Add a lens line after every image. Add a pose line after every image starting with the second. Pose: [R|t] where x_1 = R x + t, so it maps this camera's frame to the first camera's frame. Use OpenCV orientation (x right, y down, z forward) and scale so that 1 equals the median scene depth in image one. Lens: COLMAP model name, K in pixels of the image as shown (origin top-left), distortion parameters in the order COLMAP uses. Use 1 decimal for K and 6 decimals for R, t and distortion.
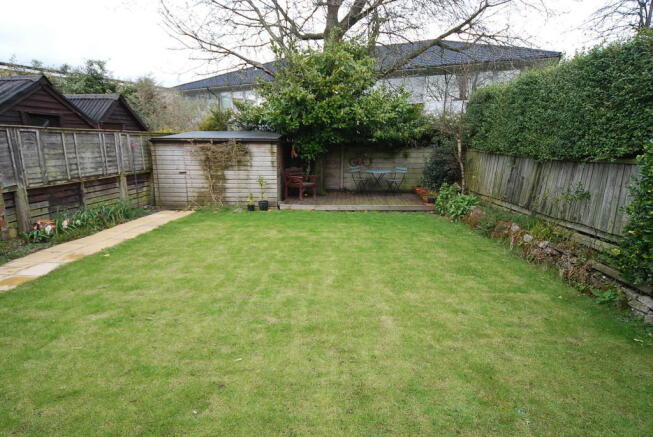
lens RADIAL K [[349.7, 0, 326.5], [0, 349.7, 218.5], [0, 0, 1]] dist [-0.010263, -0.000127]
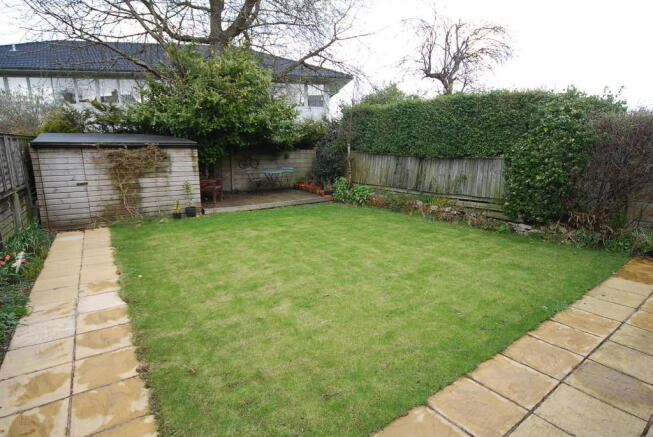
lens RADIAL K [[349.7, 0, 326.5], [0, 349.7, 218.5], [0, 0, 1]] dist [-0.010263, -0.000127]
pose [[0.809501, -0.124059, 0.573862, -0.435826], [0.124685, 0.991451, 0.038451, -0.009625], [-0.573726, 0.040426, 0.818049, -0.006154]]
